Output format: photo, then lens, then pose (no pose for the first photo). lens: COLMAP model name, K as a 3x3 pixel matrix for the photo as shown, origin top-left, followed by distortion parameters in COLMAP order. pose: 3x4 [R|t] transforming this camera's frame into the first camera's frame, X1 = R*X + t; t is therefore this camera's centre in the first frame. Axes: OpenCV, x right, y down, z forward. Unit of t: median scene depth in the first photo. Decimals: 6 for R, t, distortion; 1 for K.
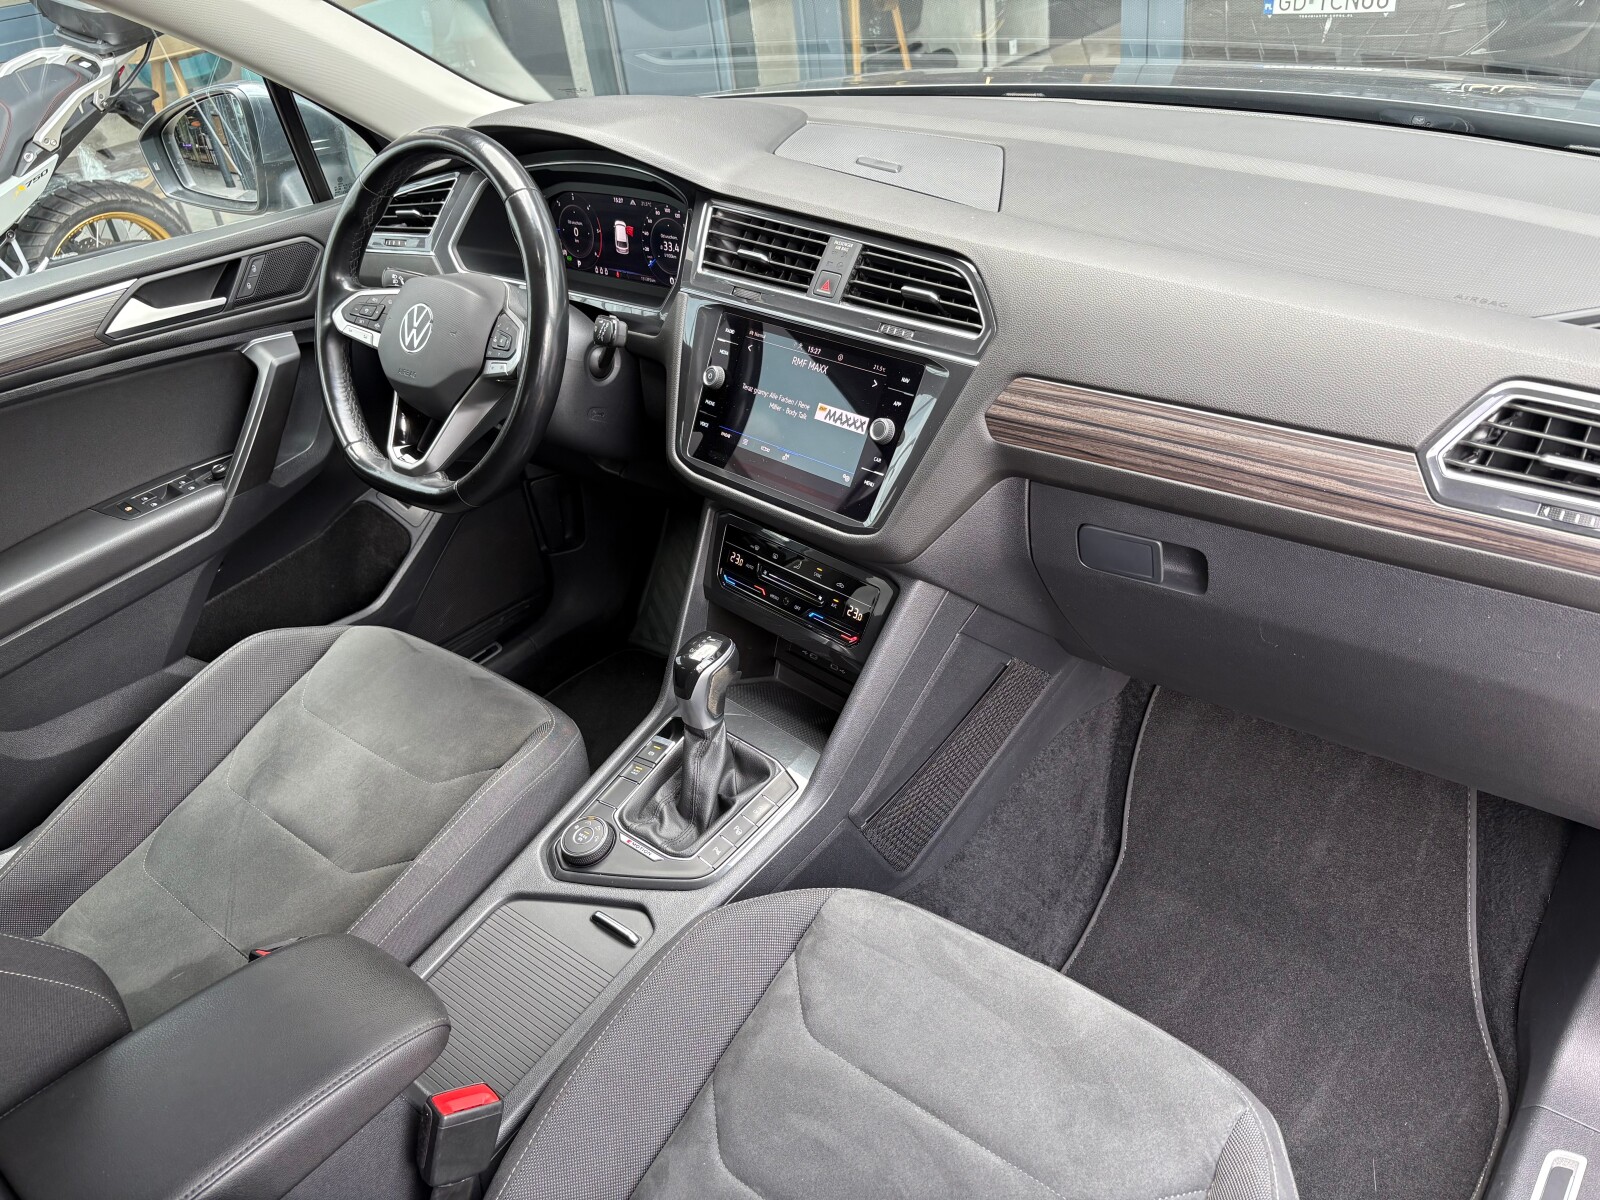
lens RADIAL K [[1188.0, 0, 800.0], [0, 1188.0, 600.0], [0, 0, 1]] dist [0.036977, -0.001945]
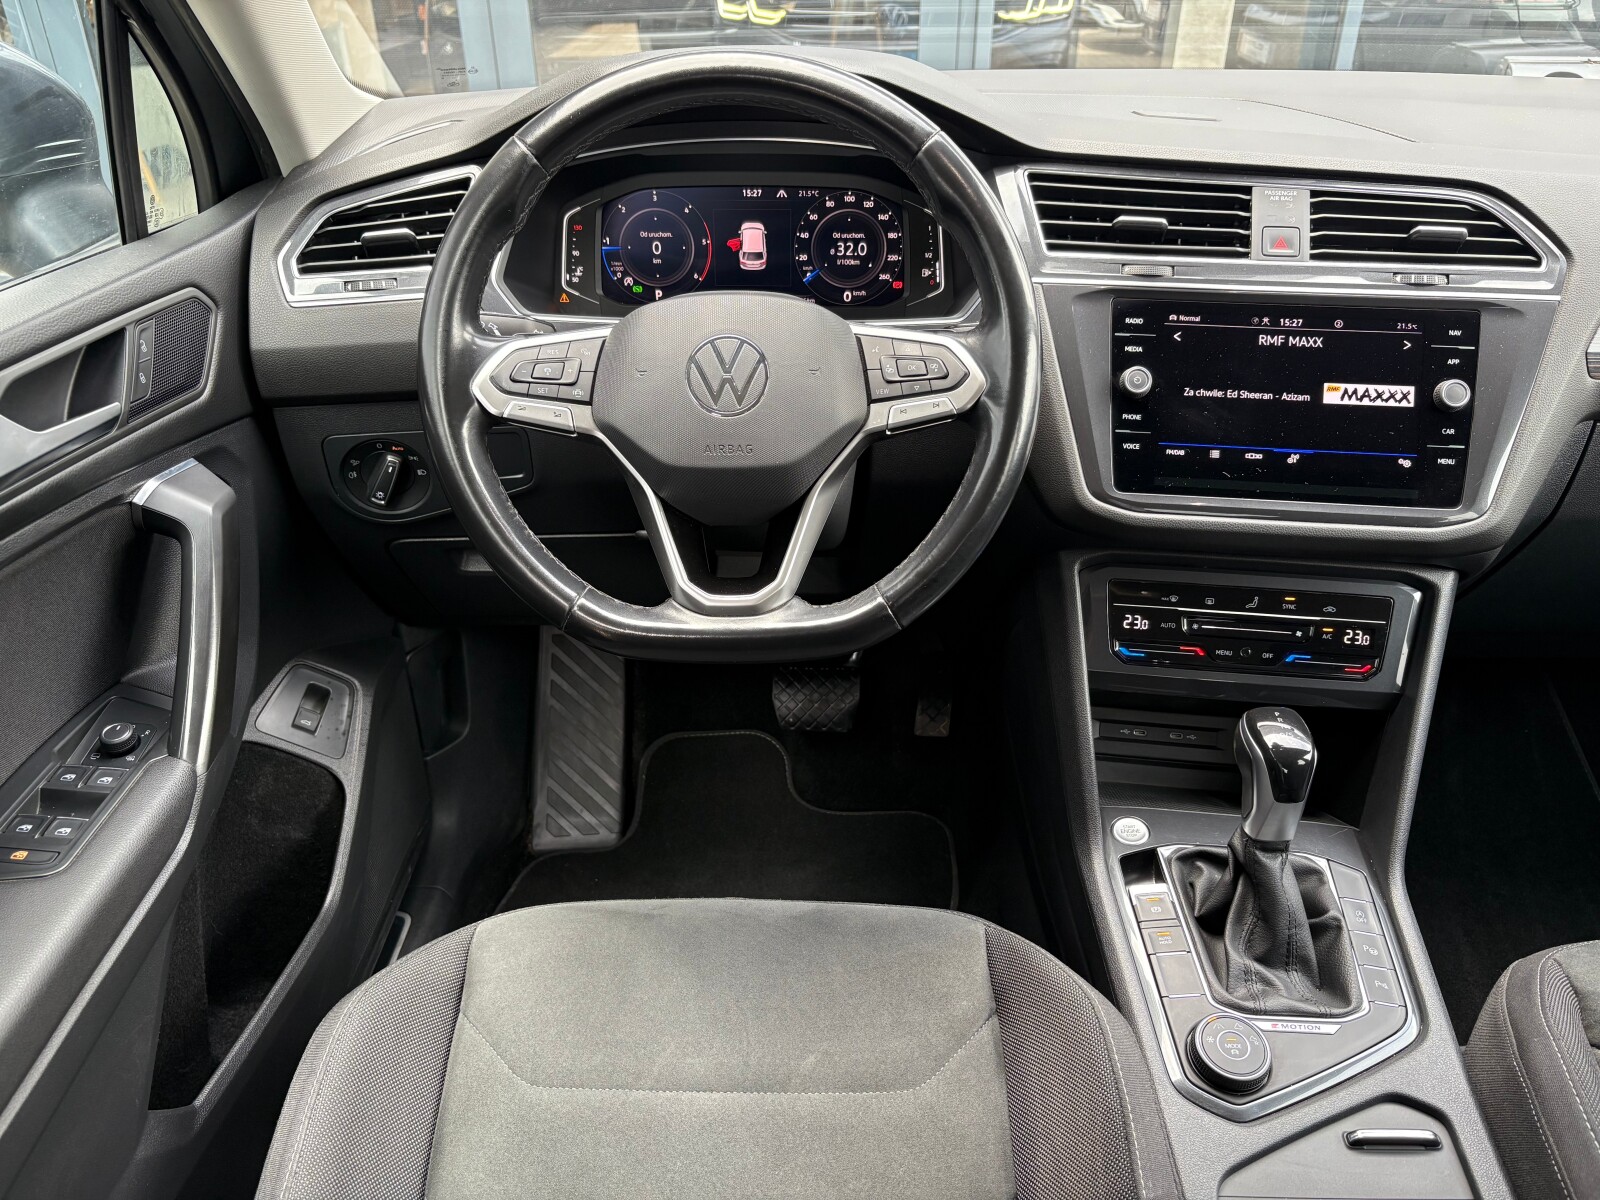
lens RADIAL K [[1214.9, 0, 806.8], [0, 1214.9, 599.8], [0, 0, 1]] dist [0.040077, -0.046640]
pose [[0.782294, -0.214337, 0.584873, -0.726959], [0.269436, 0.962989, -0.007477, -0.108090], [-0.561623, 0.163435, 0.811091, 0.528519]]
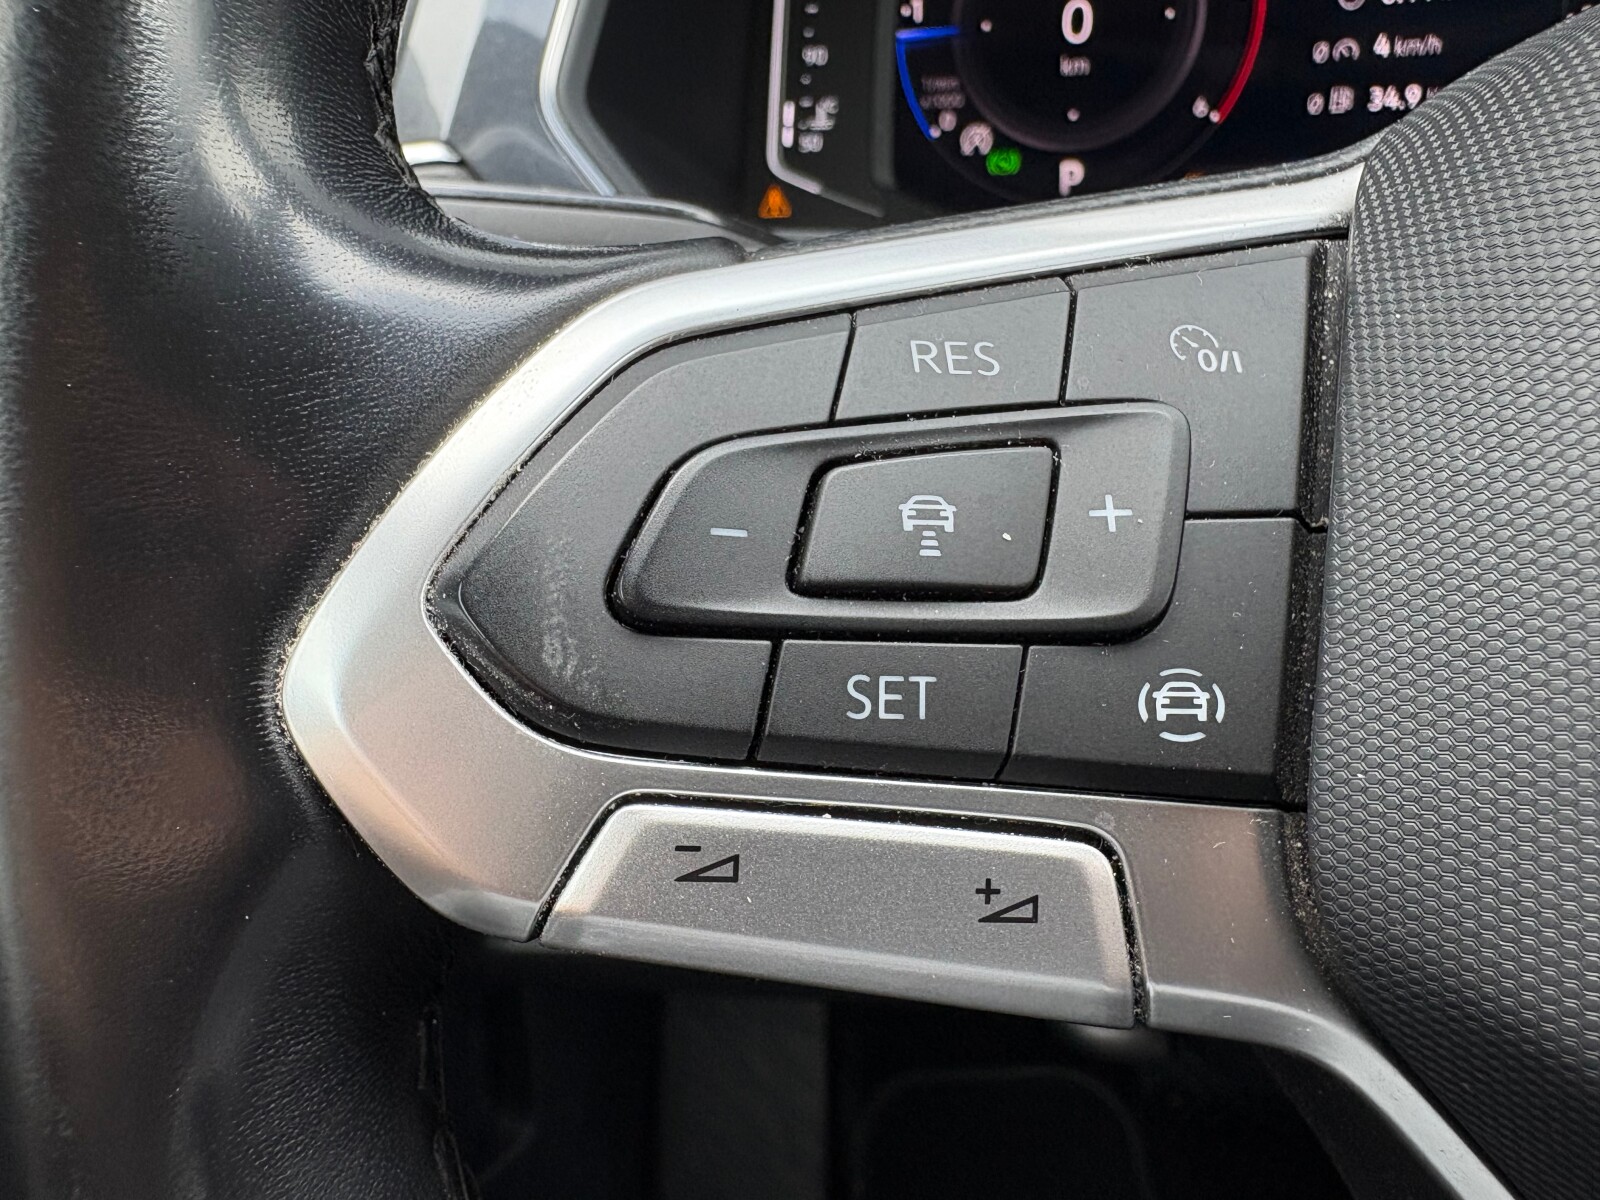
lens RADIAL K [[1249.8, 0, 747.6], [0, 1249.8, 600.1], [0, 0, 1]] dist [-0.000237, -0.000631]
pose [[0.851452, -0.208510, 0.481200, -0.462397], [0.269056, 0.961282, -0.059541, -0.269919], [-0.450154, 0.180166, 0.874586, 1.080541]]
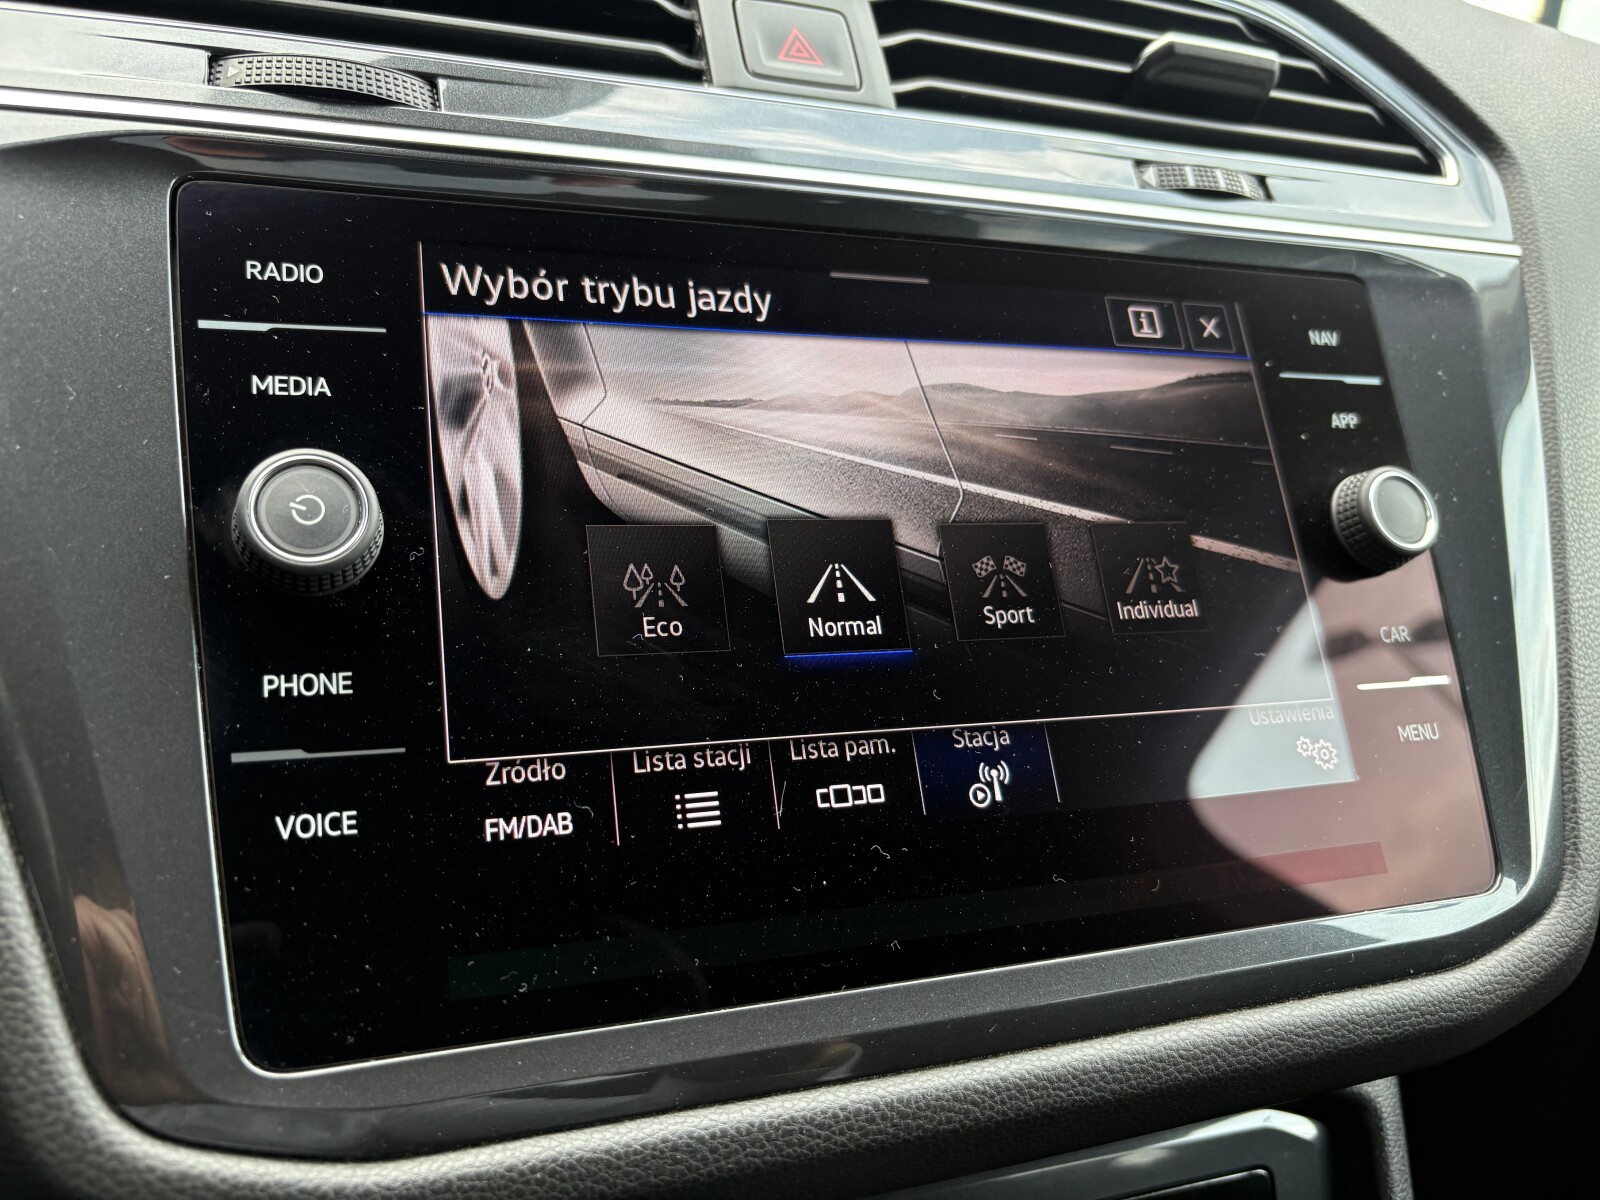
lens RADIAL K [[1207.0, 0, 794.9], [0, 1207.0, 598.8], [0, 0, 1]] dist [-0.003836, -0.009756]
pose [[0.409839, -0.116405, 0.904700, -0.195773], [0.402010, 0.913354, -0.064596, -0.144511], [-0.818792, 0.390172, 0.421124, 0.902944]]
